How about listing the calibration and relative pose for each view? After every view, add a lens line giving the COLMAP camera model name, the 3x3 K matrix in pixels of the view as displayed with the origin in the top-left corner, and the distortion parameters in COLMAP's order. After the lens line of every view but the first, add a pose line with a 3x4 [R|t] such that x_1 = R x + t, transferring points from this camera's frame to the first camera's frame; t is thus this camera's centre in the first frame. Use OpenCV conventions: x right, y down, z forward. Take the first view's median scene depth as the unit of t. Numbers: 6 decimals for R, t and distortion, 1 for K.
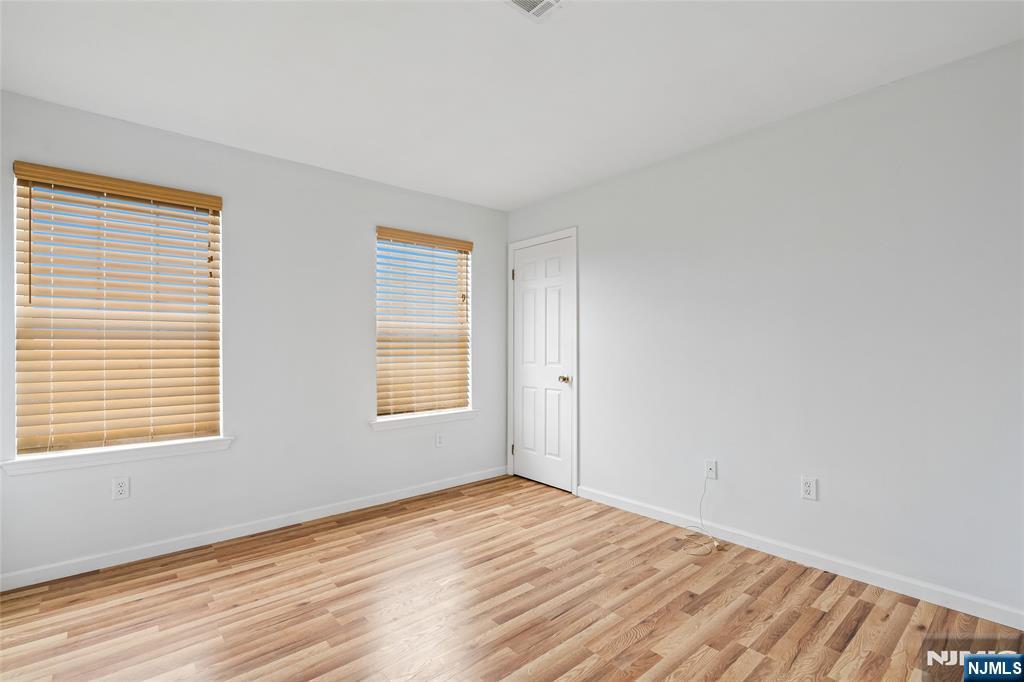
lens RADIAL K [[463.2, 0, 508.6], [0, 463.2, 345.9], [0, 0, 1]] dist [-0.006527, 0.002820]
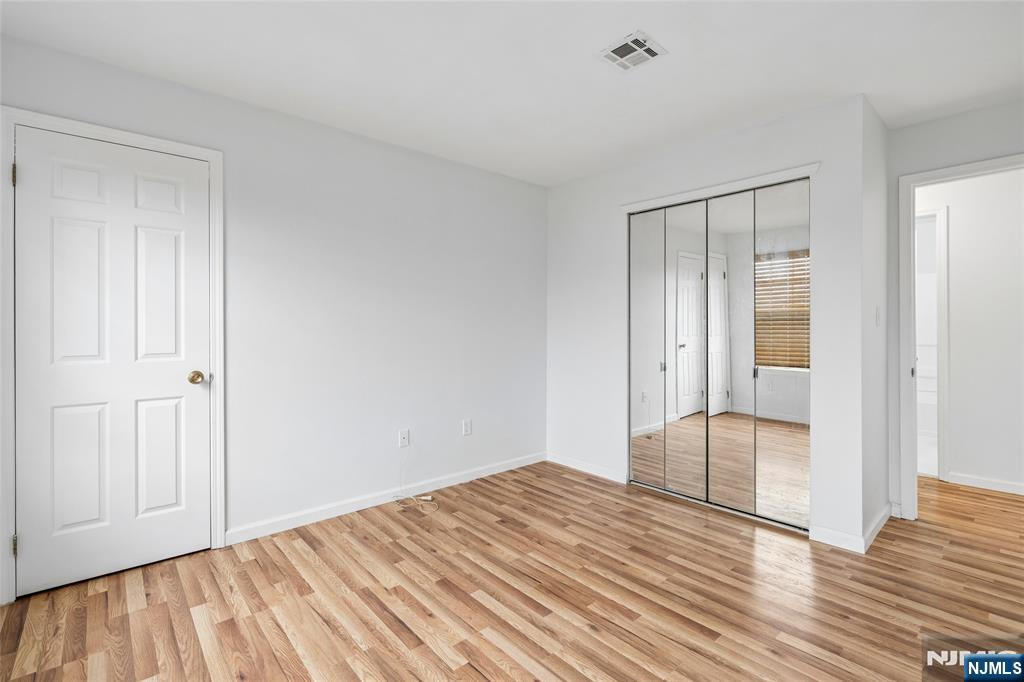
lens RADIAL K [[463.2, 0, 507.8], [0, 463.2, 325.7], [0, 0, 1]] dist [-0.006527, 0.002820]
pose [[0.004717, 0.010990, 0.999928, -0.736184], [-0.004700, 0.999929, -0.010968, 0.004976], [-0.999978, -0.004648, 0.004768, 0.798705]]
